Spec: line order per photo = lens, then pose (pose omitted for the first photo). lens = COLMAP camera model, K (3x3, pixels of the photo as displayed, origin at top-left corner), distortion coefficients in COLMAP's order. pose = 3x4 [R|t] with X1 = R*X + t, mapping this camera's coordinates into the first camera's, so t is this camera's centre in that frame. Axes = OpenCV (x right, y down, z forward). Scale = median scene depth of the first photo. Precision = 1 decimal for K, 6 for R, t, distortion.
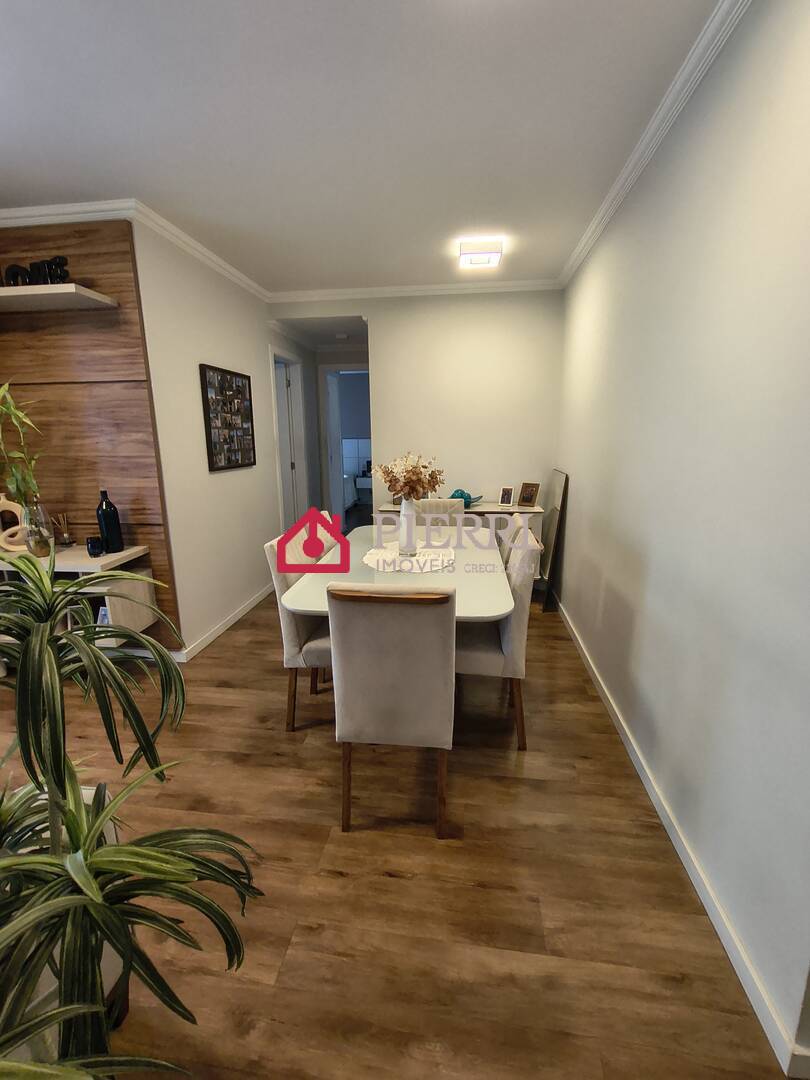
lens RADIAL K [[486.4, 0, 407.1], [0, 486.4, 541.5], [0, 0, 1]] dist [-0.001938, 0.000414]
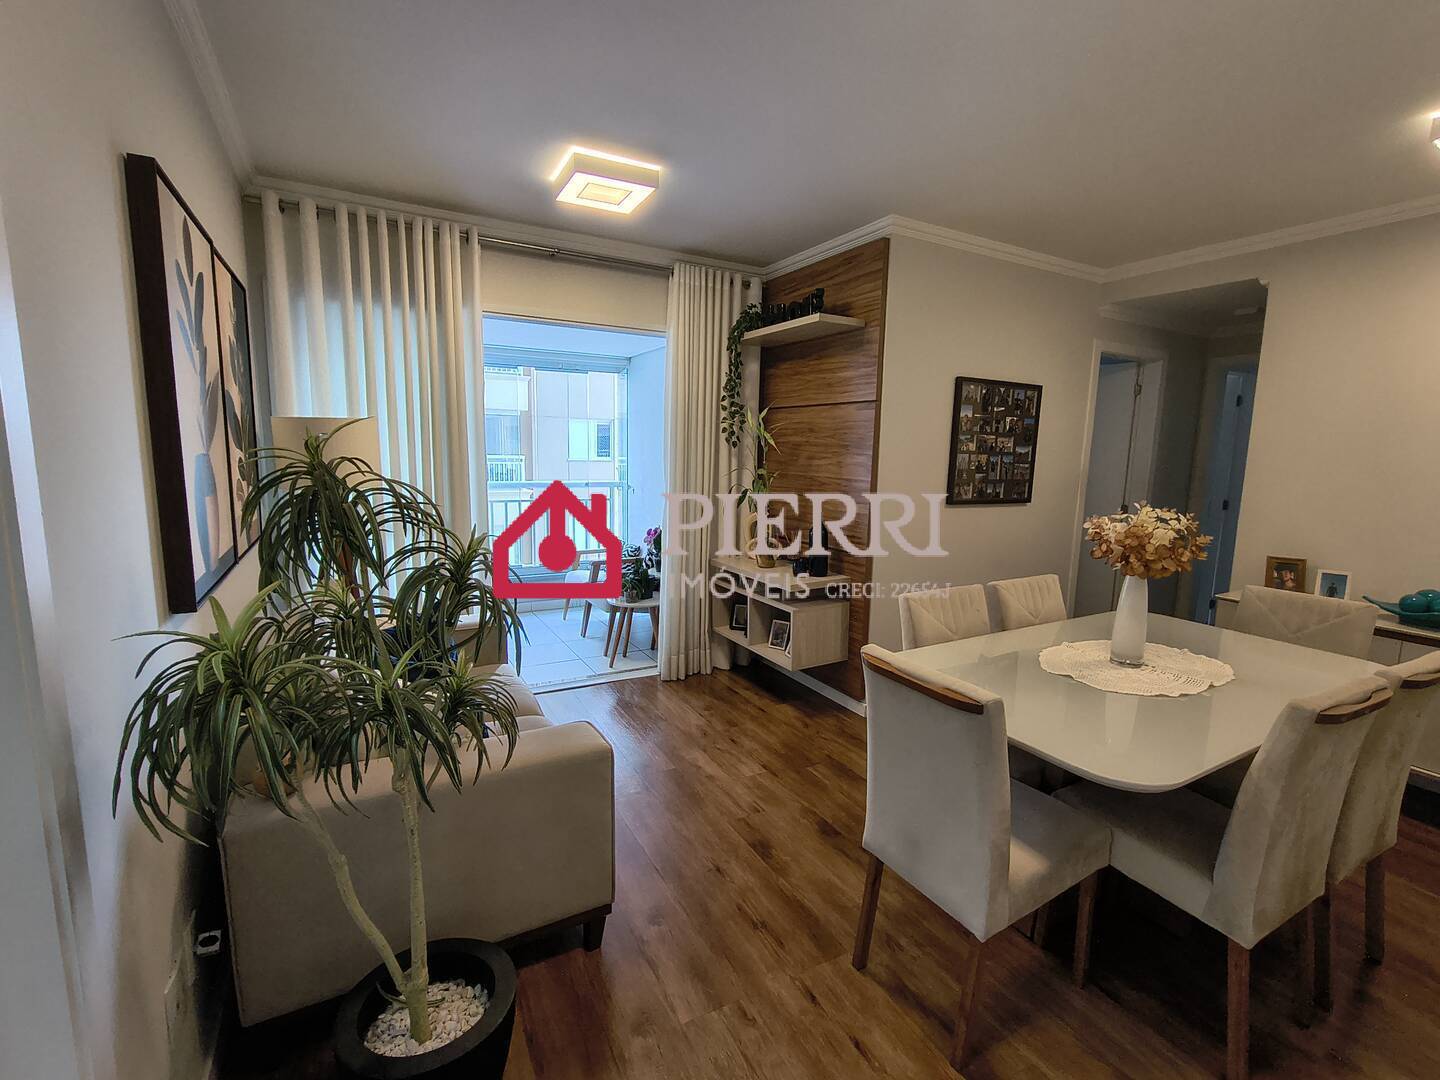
lens RADIAL K [[648.5, 0, 720.0], [0, 648.5, 540.0], [0, 0, 1]] dist [-0.001938, 0.000414]
pose [[0.590780, 0.138611, -0.794837, 0.289836], [-0.205919, 0.978411, 0.017571, -0.030266], [0.780113, 0.153291, 0.606568, 0.055851]]
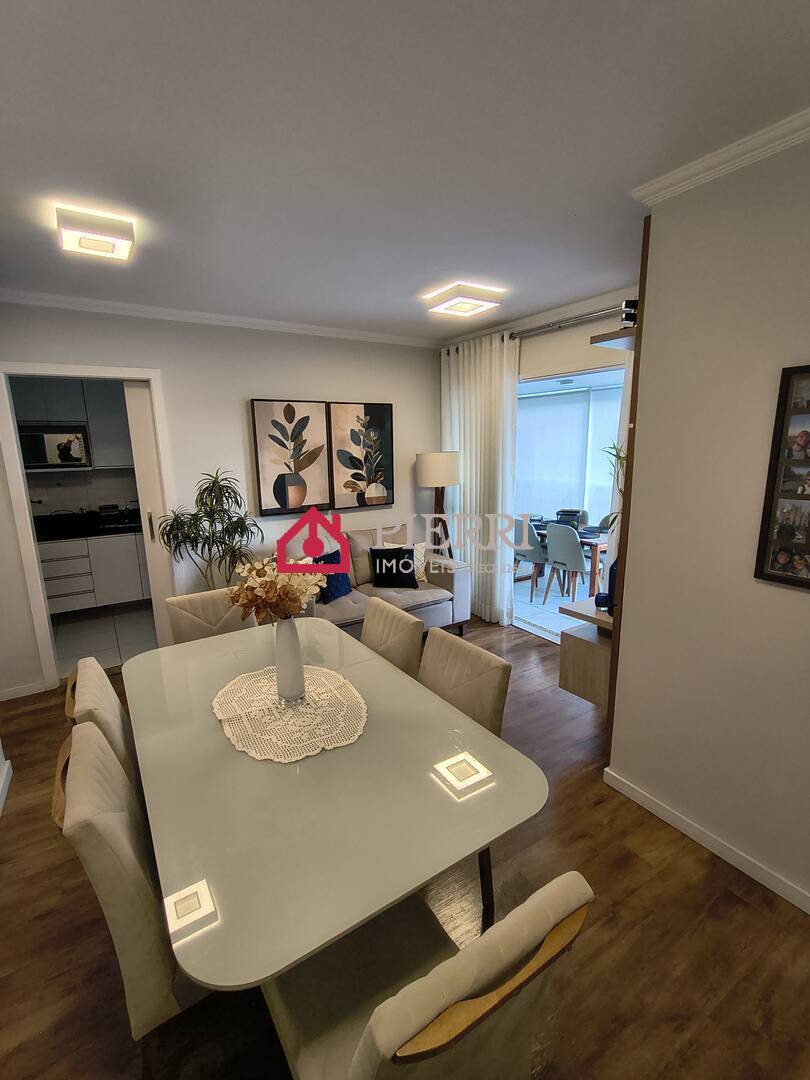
lens RADIAL K [[486.4, 0, 407.1], [0, 486.4, 541.5], [0, 0, 1]] dist [-0.001938, 0.000414]
pose [[-0.763311, 0.150820, -0.628179, 0.229545], [-0.120090, 0.922294, 0.367358, -0.379672], [0.634771, 0.355846, -0.685886, 1.297344]]
